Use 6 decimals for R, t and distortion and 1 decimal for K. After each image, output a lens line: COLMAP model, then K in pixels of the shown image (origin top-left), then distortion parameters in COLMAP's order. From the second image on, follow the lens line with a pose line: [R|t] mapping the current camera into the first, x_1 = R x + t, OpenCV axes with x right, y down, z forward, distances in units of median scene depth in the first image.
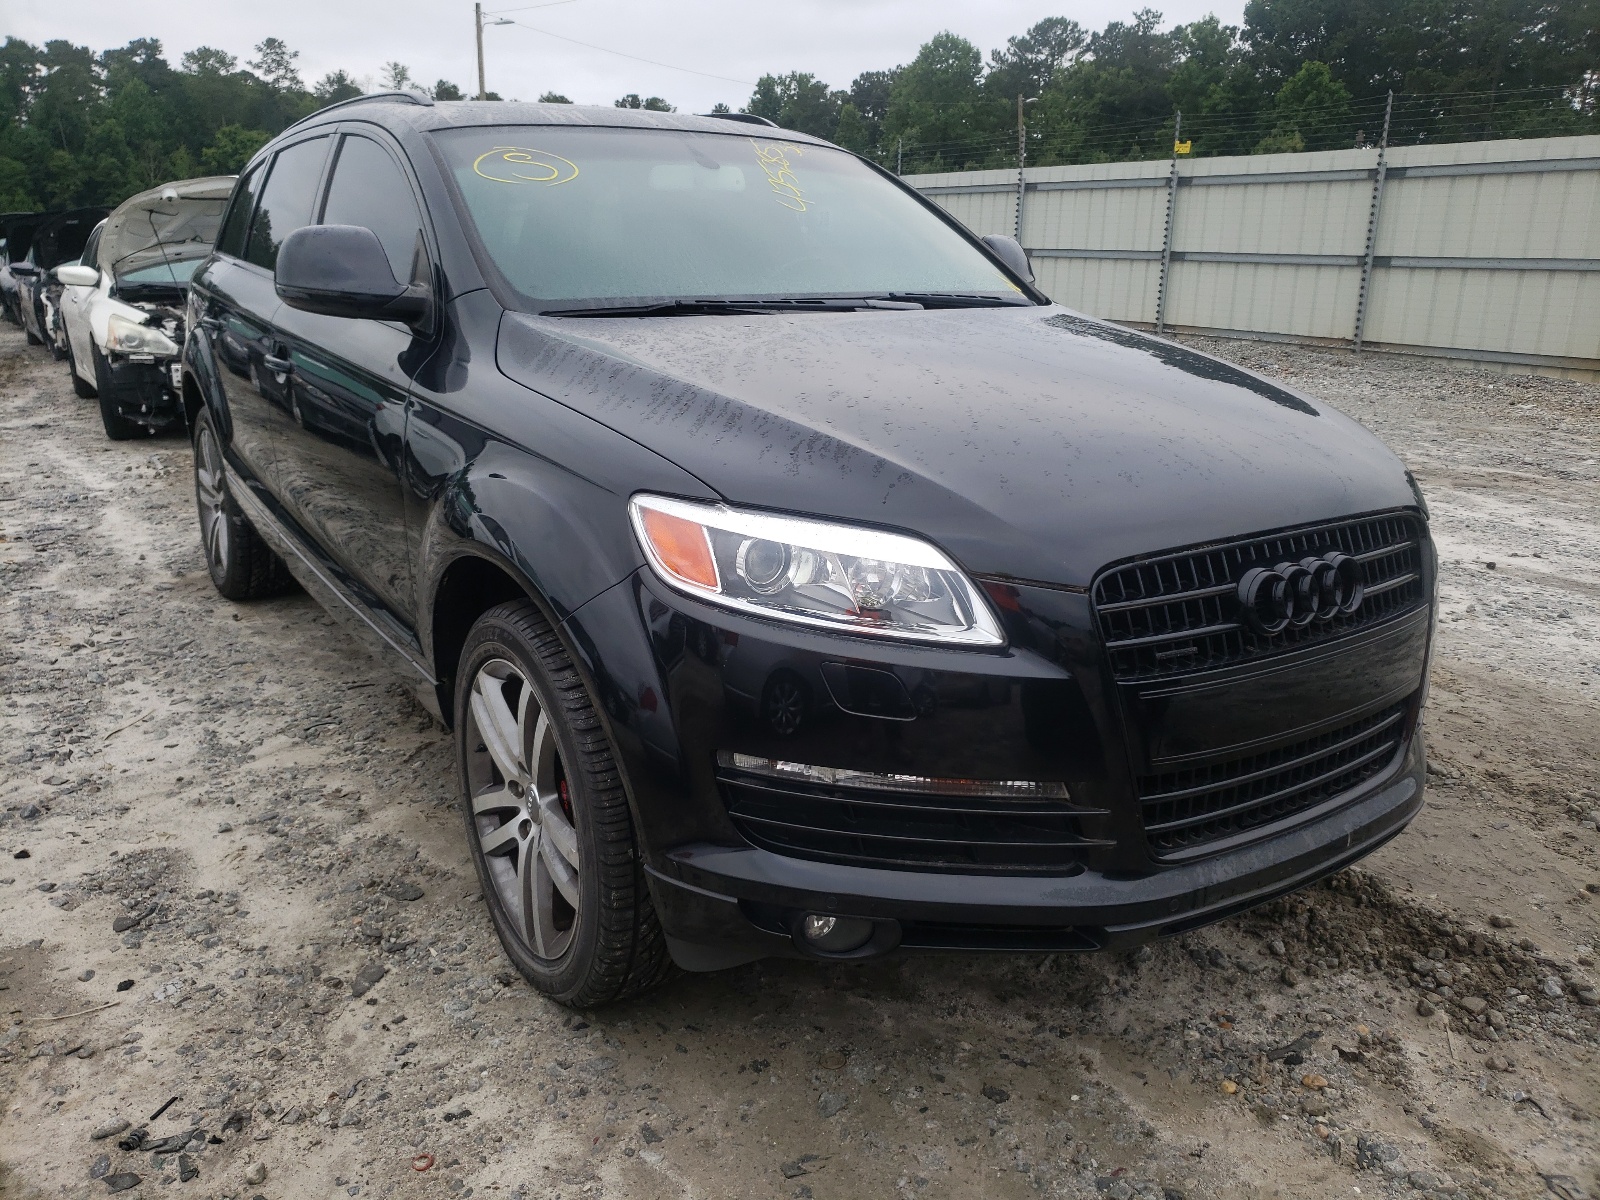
lens RADIAL K [[1176.7, 0, 826.2], [0, 1176.7, 580.0], [0, 0, 1]] dist [0.005349, 0.003782]
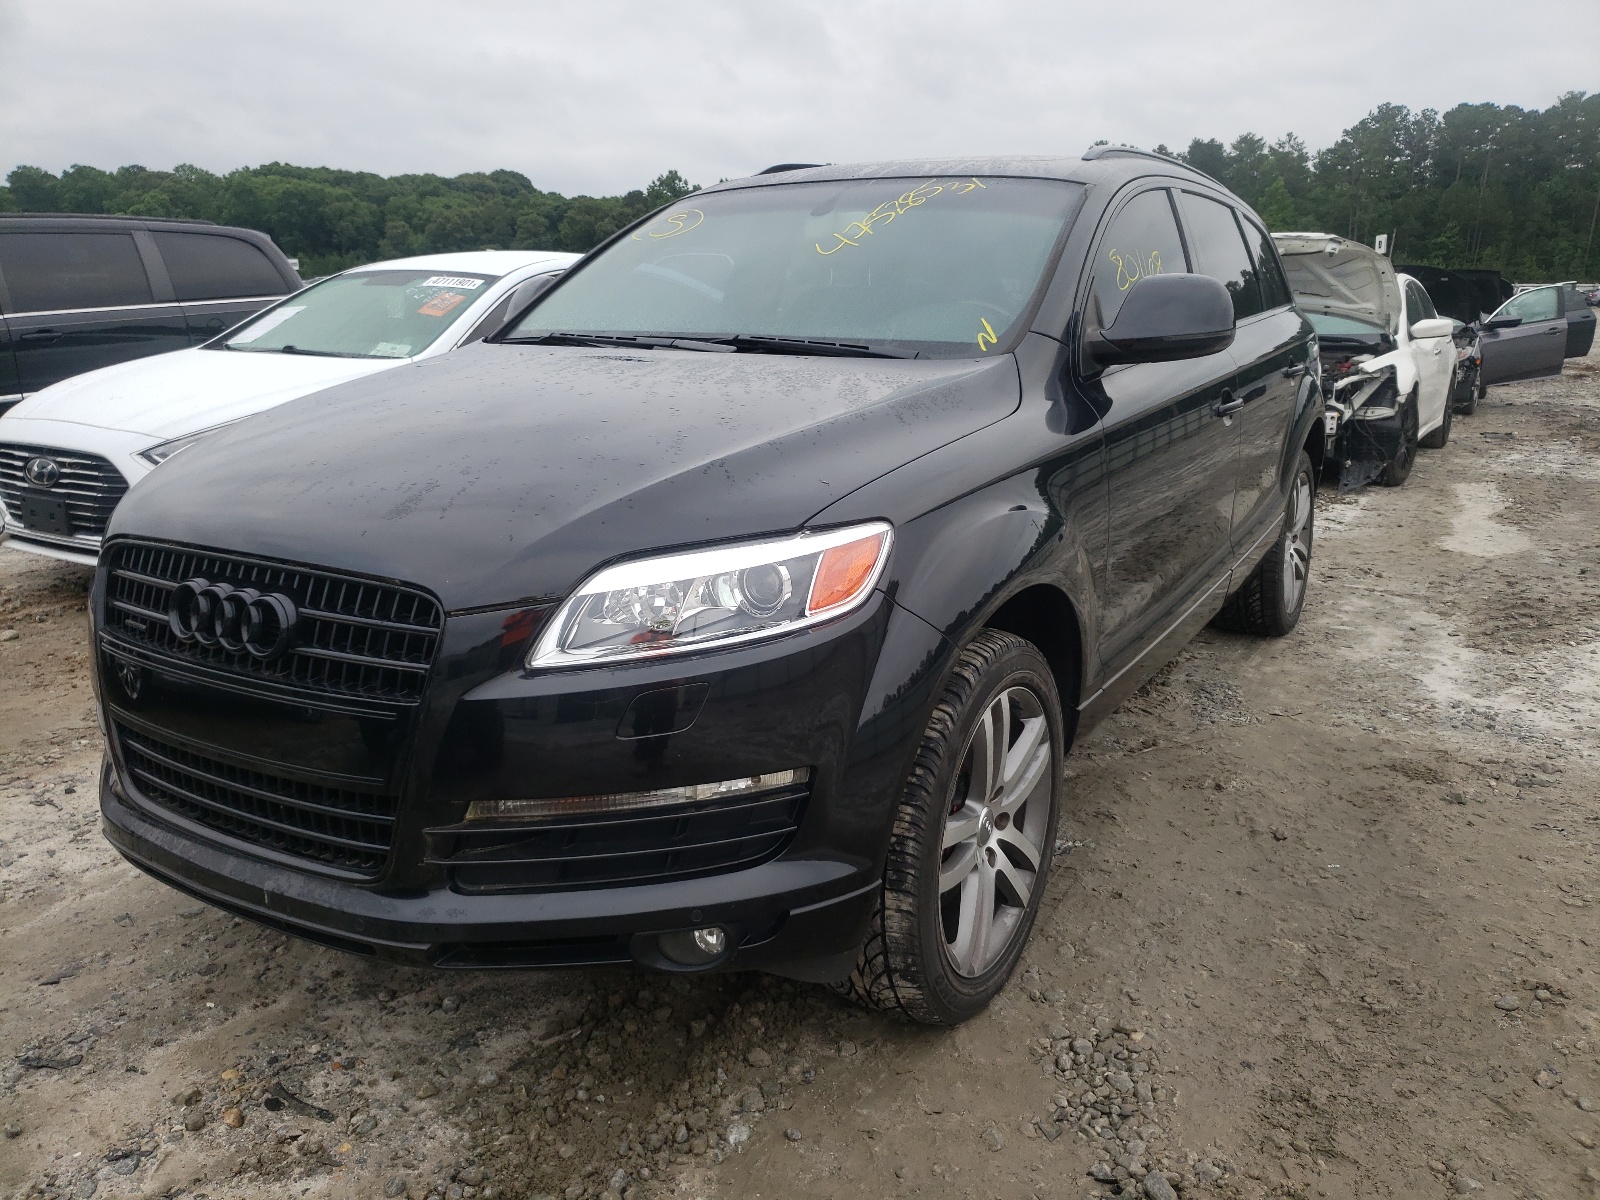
lens RADIAL K [[1214.3, 0, 800.0], [0, 1214.3, 600.0], [0, 0, 1]] dist [0.024036, 0.001978]
pose [[0.465480, 0.227472, -0.855327, 1.304332], [-0.250917, 0.960674, 0.118937, -0.217391], [0.848746, 0.159253, 0.504251, 0.746188]]
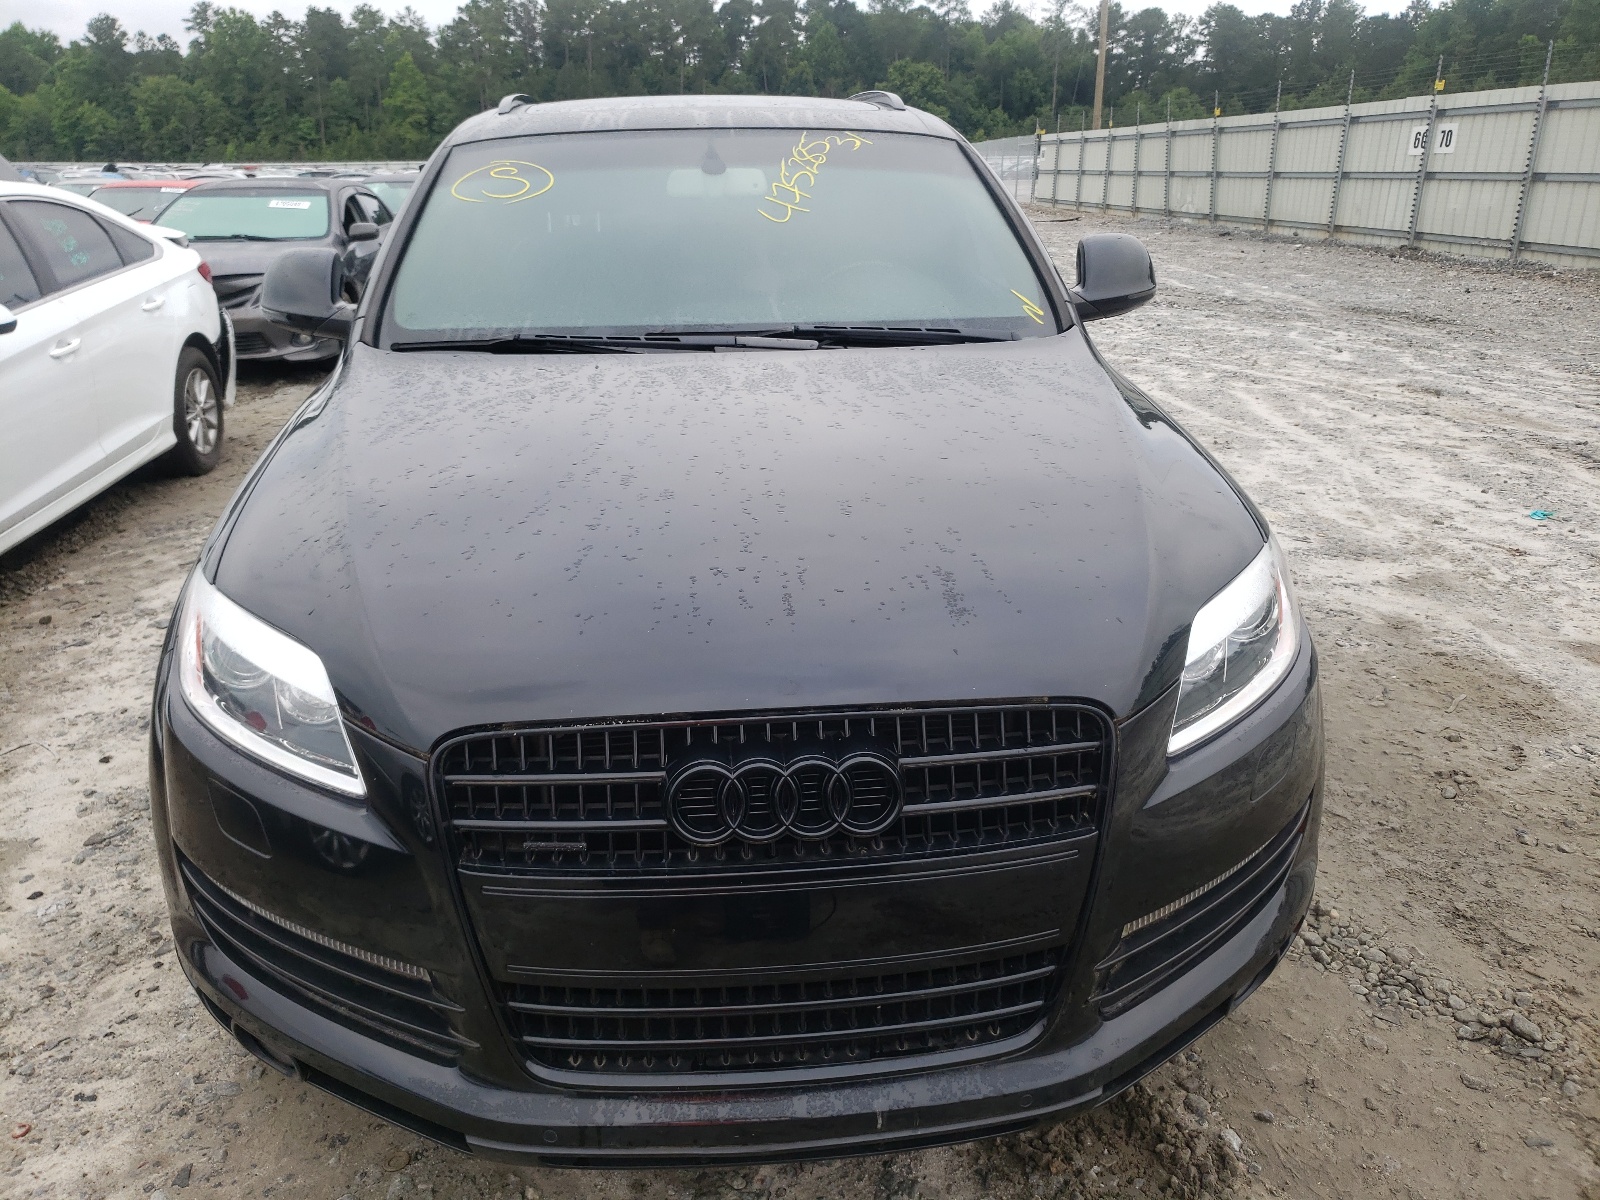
lens RADIAL K [[1214.3, 0, 800.0], [0, 1214.3, 600.0], [0, 0, 1]] dist [0.024036, 0.001978]
pose [[0.889391, 0.143343, -0.434094, 0.626925], [-0.116240, 0.989269, 0.088511, -0.161699], [0.442123, -0.028262, 0.896509, 0.247643]]
